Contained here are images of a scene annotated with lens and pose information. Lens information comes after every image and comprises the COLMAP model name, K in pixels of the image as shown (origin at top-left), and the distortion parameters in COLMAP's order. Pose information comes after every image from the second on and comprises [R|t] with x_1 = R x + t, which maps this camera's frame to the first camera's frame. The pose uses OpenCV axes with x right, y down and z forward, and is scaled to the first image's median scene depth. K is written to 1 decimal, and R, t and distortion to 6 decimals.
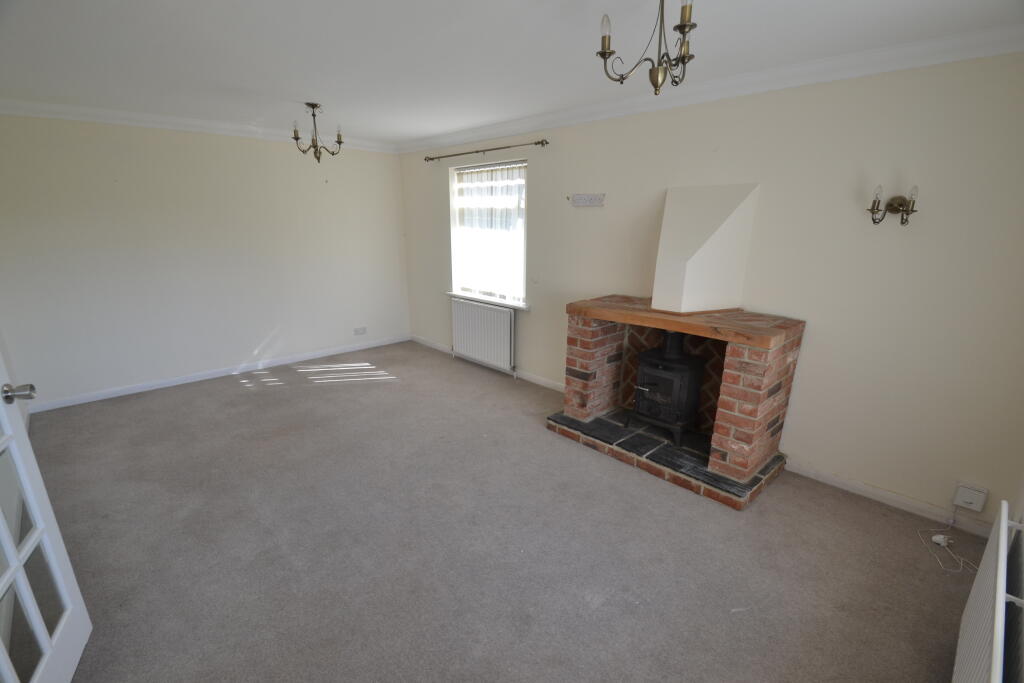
lens RADIAL K [[459.4, 0, 514.1], [0, 459.4, 363.4], [0, 0, 1]] dist [-0.033924, -0.000526]
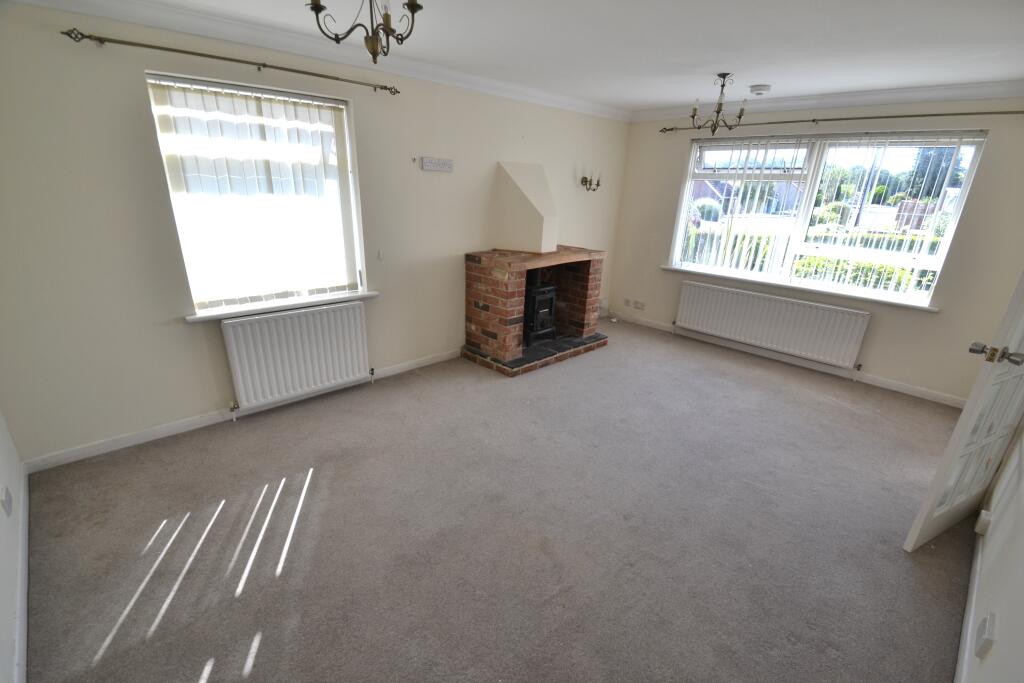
lens RADIAL K [[459.4, 0, 514.1], [0, 459.4, 363.4], [0, 0, 1]] dist [-0.033924, -0.000526]
pose [[-0.014109, -0.368903, 0.929361, -0.766699], [0.256953, 0.896902, 0.359919, -0.233182], [-0.966321, 0.243880, 0.082136, 0.711653]]
